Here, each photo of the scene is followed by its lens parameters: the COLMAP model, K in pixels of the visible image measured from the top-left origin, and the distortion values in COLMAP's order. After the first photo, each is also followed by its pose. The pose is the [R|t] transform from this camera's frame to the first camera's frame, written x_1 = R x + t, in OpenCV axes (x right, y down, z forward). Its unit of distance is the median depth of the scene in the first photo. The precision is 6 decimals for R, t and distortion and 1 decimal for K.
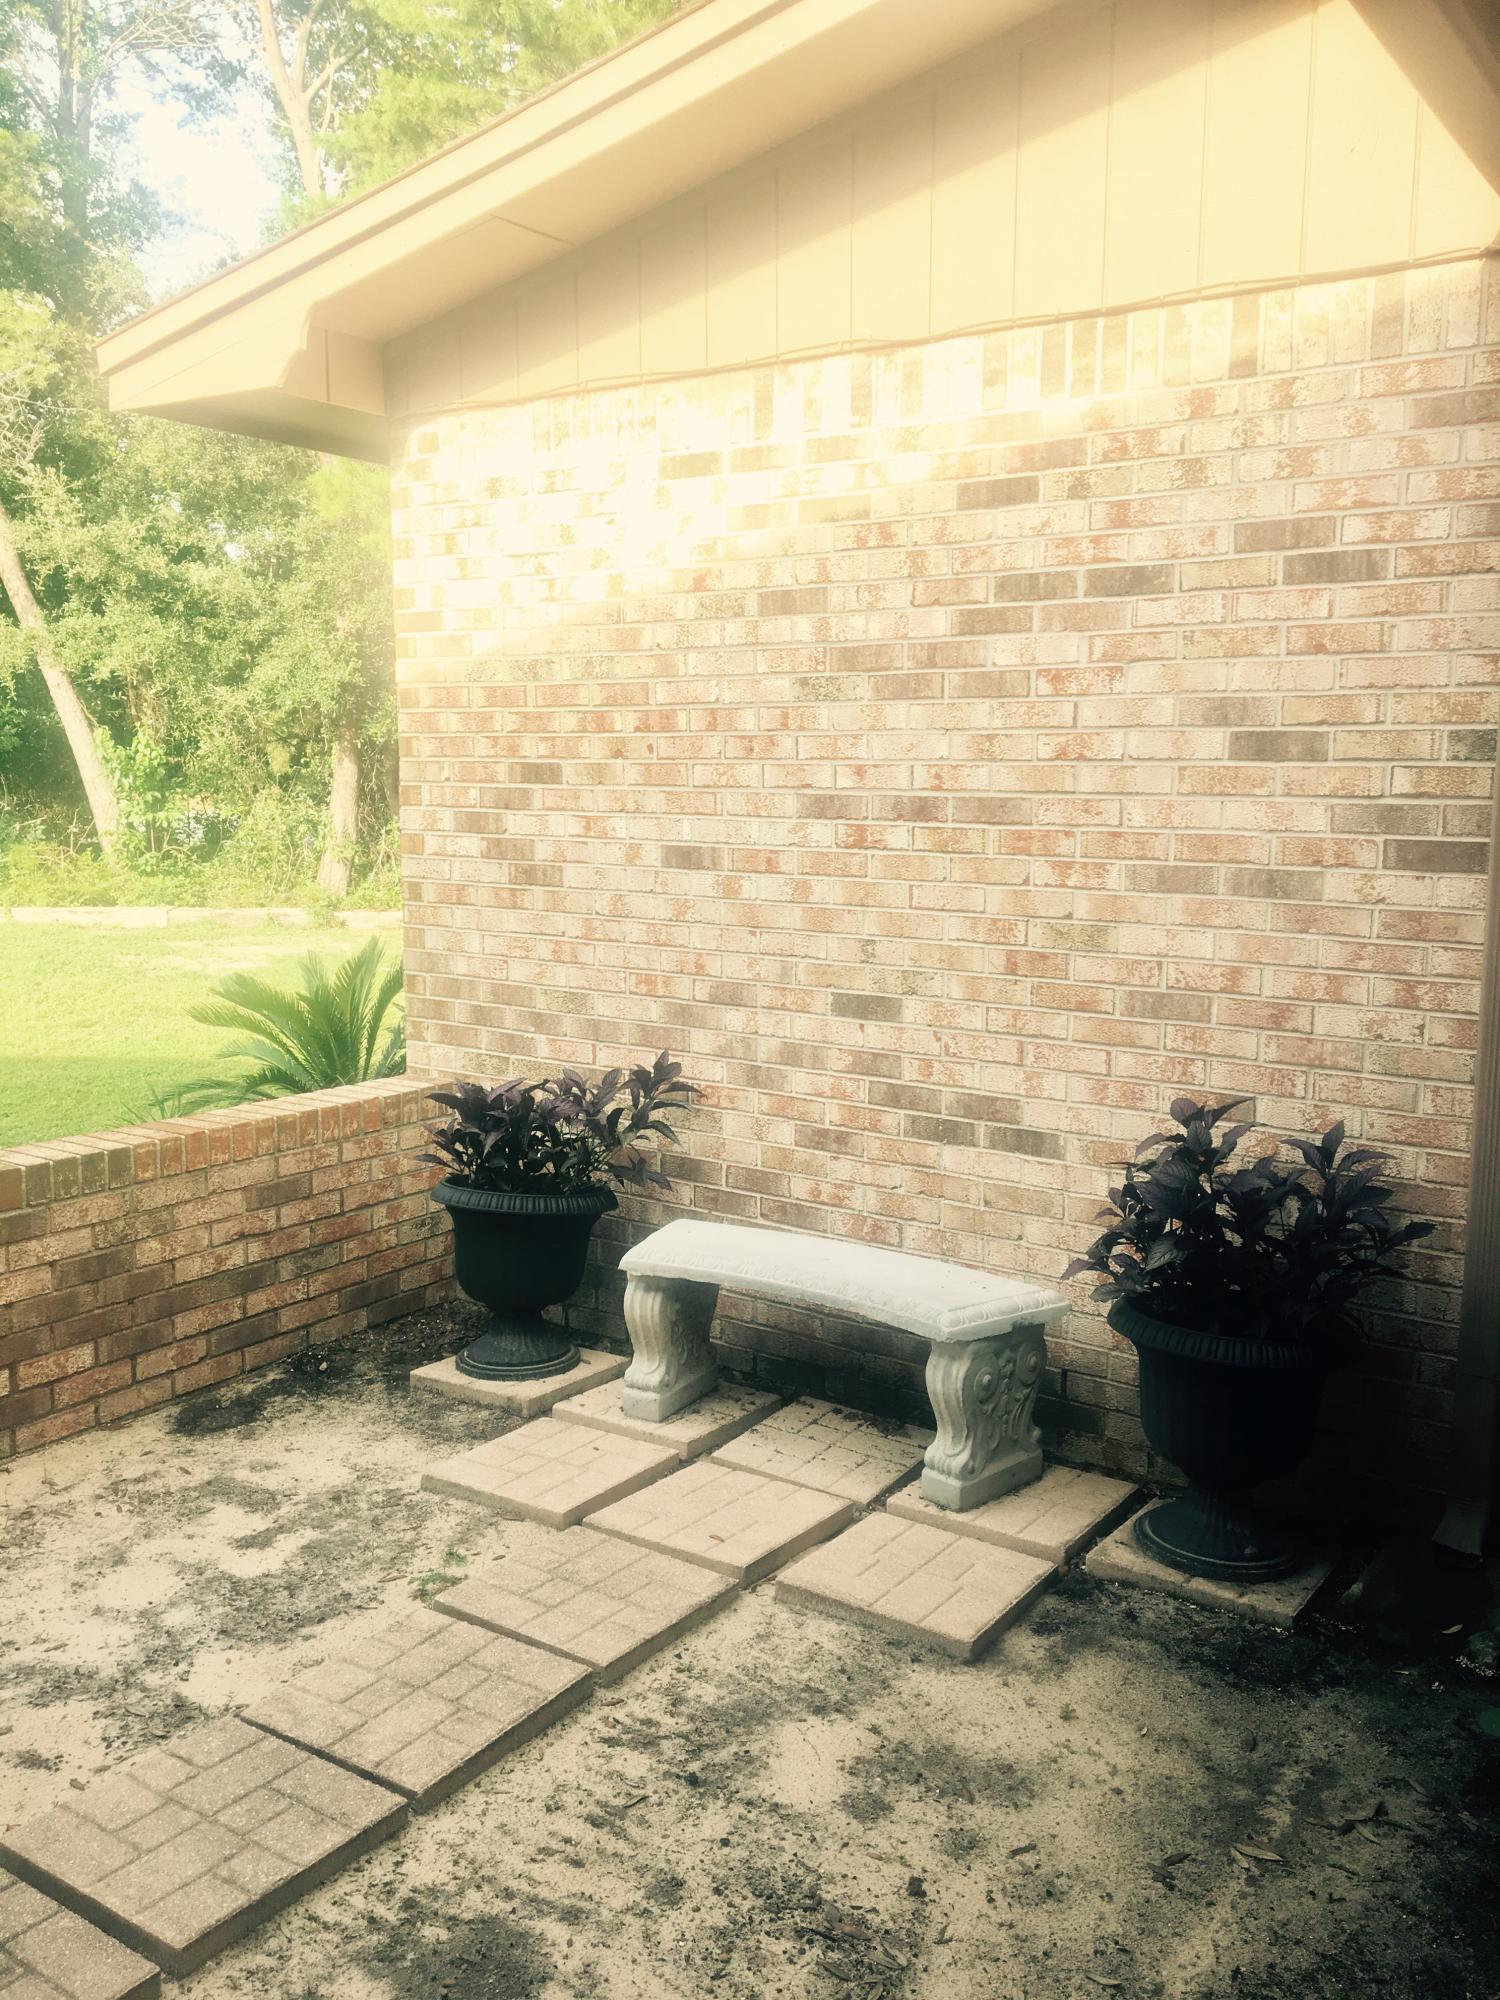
lens RADIAL K [[1684.7, 0, 750.0], [0, 1684.7, 1000.0], [0, 0, 1]] dist [0.096058, -0.160795]
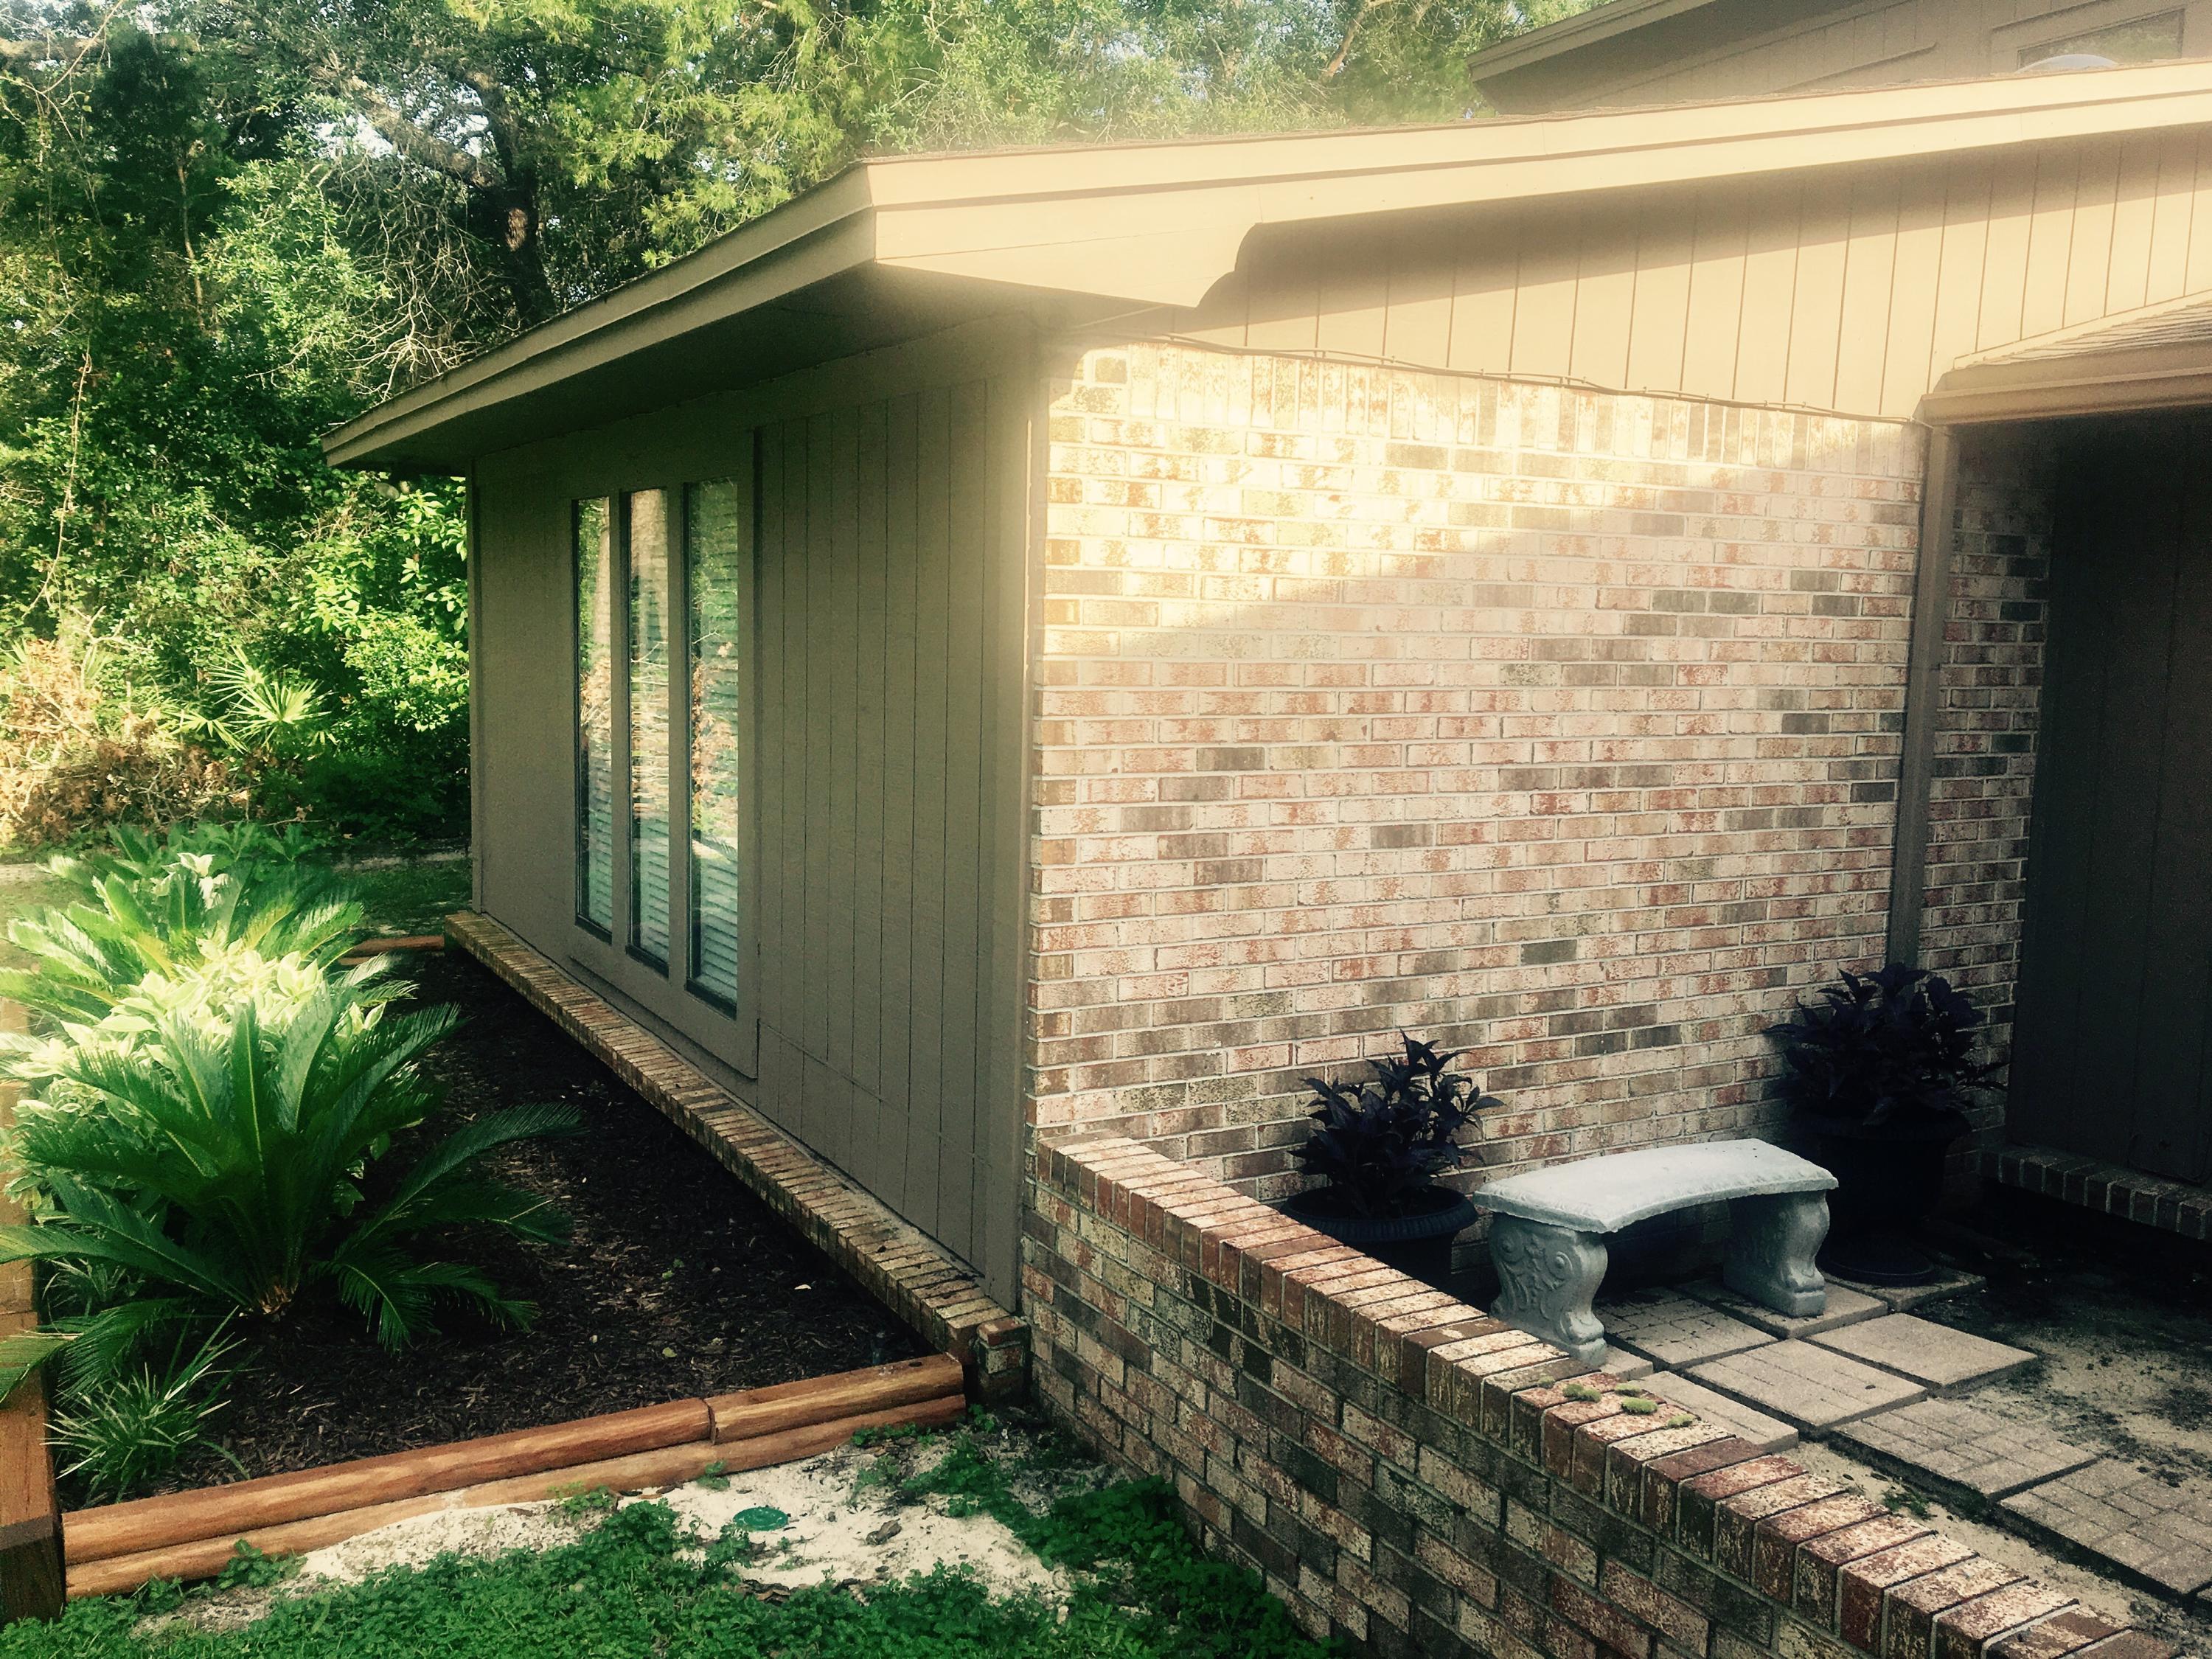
lens RADIAL K [[1863.3, 0, 1106.0], [0, 1863.3, 829.5], [0, 0, 1]] dist [0.096058, -0.160795]
pose [[0.429009, -0.101035, 0.897632, -1.183069], [0.102690, 0.992738, 0.062661, -0.187514], [-0.897444, 0.065296, 0.436269, 0.712237]]
